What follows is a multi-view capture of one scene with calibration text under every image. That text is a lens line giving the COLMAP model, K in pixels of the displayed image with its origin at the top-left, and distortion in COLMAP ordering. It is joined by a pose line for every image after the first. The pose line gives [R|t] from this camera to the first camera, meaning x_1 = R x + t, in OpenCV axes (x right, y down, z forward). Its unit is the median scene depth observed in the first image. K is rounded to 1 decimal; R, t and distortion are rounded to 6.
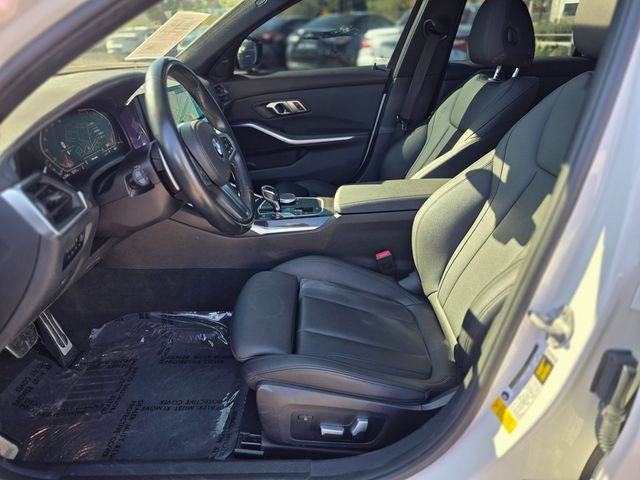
lens RADIAL K [[432.8, 0, 320.0], [0, 432.8, 240.0], [0, 0, 1]] dist [0.102552, -0.123568]
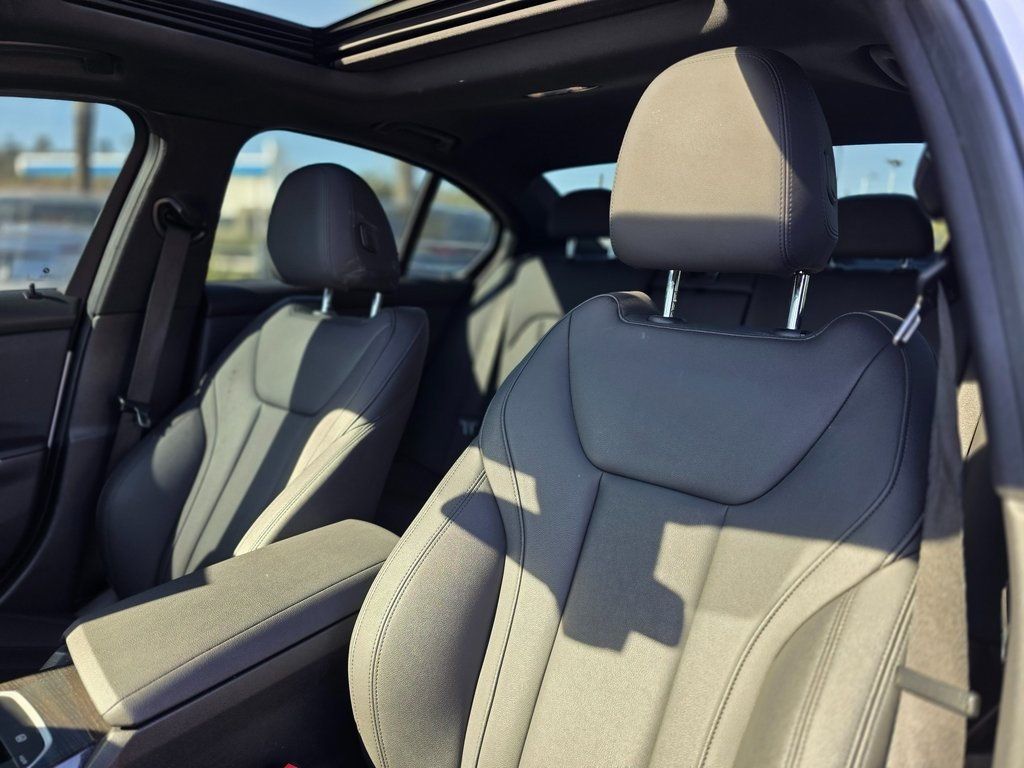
lens RADIAL K [[692.5, 0, 512.0], [0, 692.5, 384.0], [0, 0, 1]] dist [0.102552, -0.123568]
pose [[0.664180, -0.106035, 0.740014, -0.087778], [0.288470, 0.949576, -0.122846, -0.112302], [-0.689674, 0.295063, 0.661277, 0.303130]]
